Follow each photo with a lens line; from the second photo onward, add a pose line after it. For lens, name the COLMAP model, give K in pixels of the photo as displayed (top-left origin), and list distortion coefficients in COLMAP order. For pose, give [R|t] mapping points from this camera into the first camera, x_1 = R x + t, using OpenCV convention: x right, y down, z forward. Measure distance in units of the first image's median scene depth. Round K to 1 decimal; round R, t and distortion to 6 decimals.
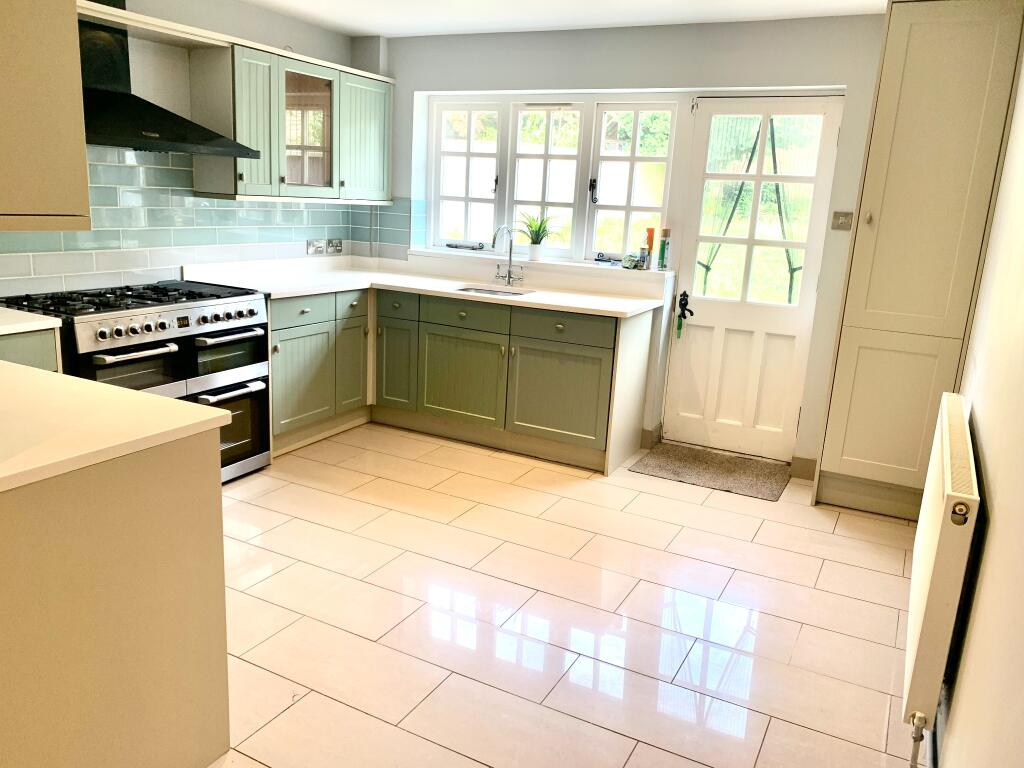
lens RADIAL K [[791.8, 0, 508.0], [0, 791.8, 384.9], [0, 0, 1]] dist [0.012654, -0.026264]
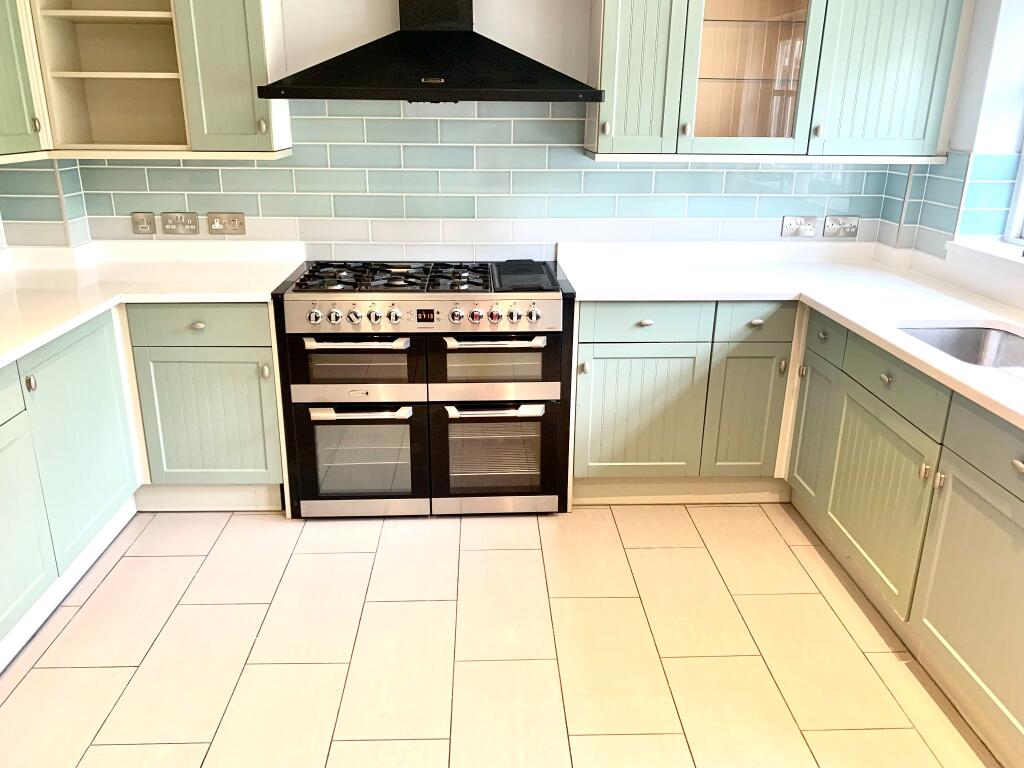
lens RADIAL K [[791.8, 0, 507.8], [0, 791.8, 382.5], [0, 0, 1]] dist [0.012654, -0.026264]
pose [[0.487461, 0.241316, -0.839136, 0.272731], [-0.184402, 0.967825, 0.171203, -0.136056], [0.853450, 0.071284, 0.516276, 0.530863]]
